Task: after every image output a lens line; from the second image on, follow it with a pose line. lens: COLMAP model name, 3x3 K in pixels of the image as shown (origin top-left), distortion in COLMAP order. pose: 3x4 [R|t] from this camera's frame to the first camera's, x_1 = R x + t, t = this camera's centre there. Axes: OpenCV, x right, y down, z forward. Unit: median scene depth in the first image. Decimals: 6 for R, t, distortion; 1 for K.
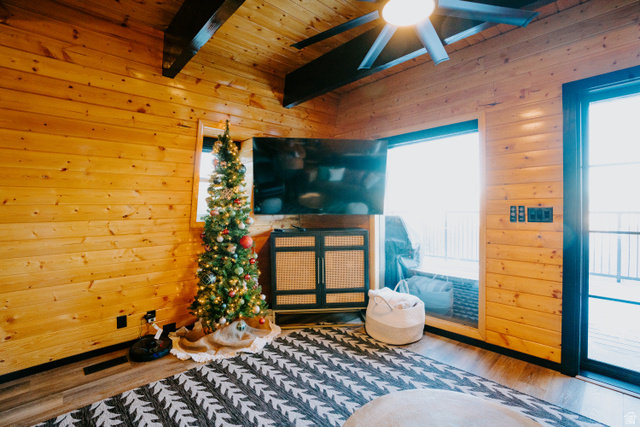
lens RADIAL K [[297.5, 0, 320.0], [0, 297.5, 213.5], [0, 0, 1]] dist [-0.070072, 0.028676]
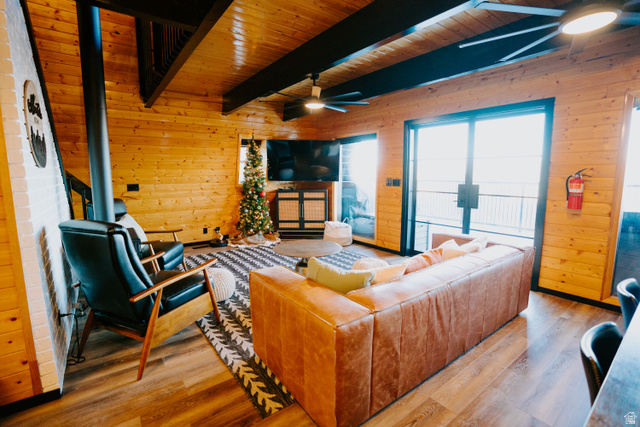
lens RADIAL K [[297.5, 0, 320.0], [0, 297.5, 213.5], [0, 0, 1]] dist [-0.070072, 0.028676]
pose [[0.993662, 0.025712, -0.109426, 0.368320], [-0.012888, 0.993128, 0.116324, -0.014659], [0.111665, -0.114177, 0.987165, -0.982549]]
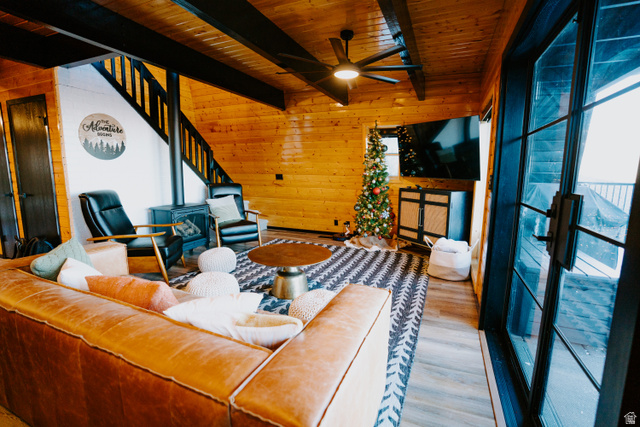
lens RADIAL K [[297.5, 0, 320.0], [0, 297.5, 213.5], [0, 0, 1]] dist [-0.070072, 0.028676]
pose [[0.399732, 0.147538, -0.904680, 1.213177], [-0.036370, 0.988737, 0.145177, -0.014707], [0.915910, -0.025128, 0.400596, -0.012693]]
